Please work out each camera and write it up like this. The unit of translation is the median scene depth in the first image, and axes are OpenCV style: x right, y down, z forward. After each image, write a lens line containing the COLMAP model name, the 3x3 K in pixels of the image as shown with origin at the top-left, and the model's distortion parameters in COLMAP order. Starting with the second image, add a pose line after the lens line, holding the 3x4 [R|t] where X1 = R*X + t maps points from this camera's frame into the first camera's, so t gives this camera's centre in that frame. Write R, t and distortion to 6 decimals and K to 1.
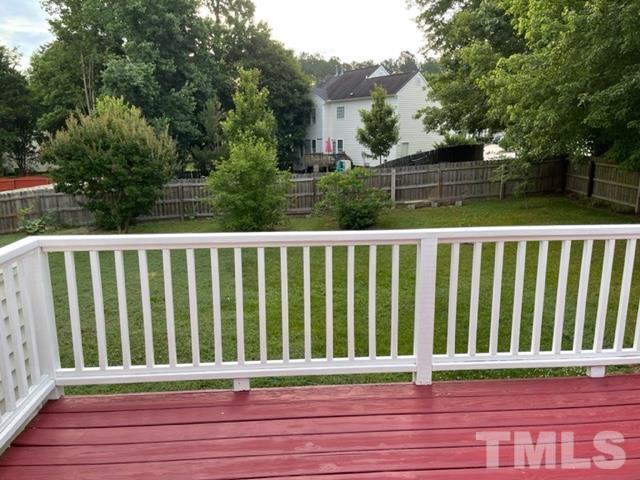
lens RADIAL K [[486.7, 0, 320.0], [0, 486.7, 240.0], [0, 0, 1]] dist [0.063291, -0.084761]
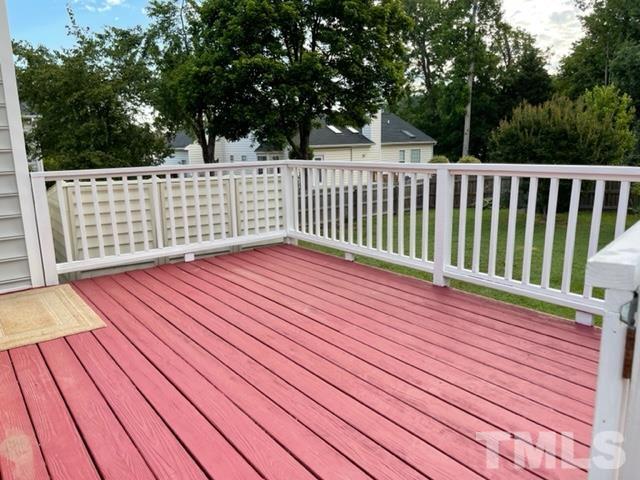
lens RADIAL K [[487.5, 0, 317.2], [0, 487.5, 242.4], [0, 0, 1]] dist [0.073133, -0.102424]
pose [[0.550042, 0.161047, -0.819462, 0.101241], [-0.151110, 0.984227, 0.091999, 0.010205], [0.821352, 0.073226, 0.565702, -0.001867]]
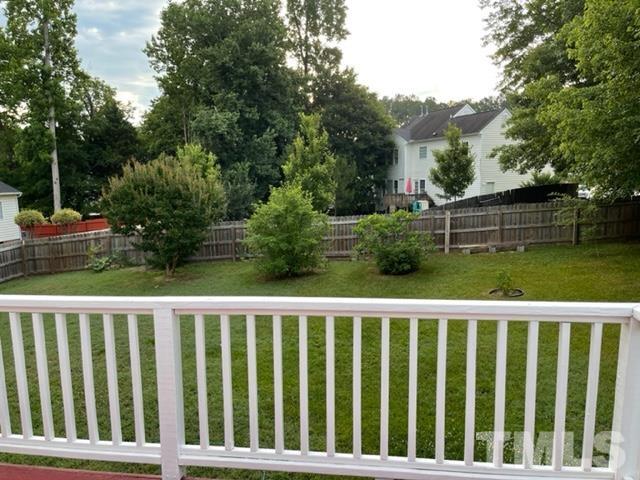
lens RADIAL K [[487.5, 0, 317.2], [0, 487.5, 242.4], [0, 0, 1]] dist [0.073133, -0.102424]
pose [[0.978986, 0.014038, -0.203444, 0.058123], [-0.029331, 0.996948, -0.072353, -0.005665], [0.201808, 0.076799, 0.976409, 0.017043]]
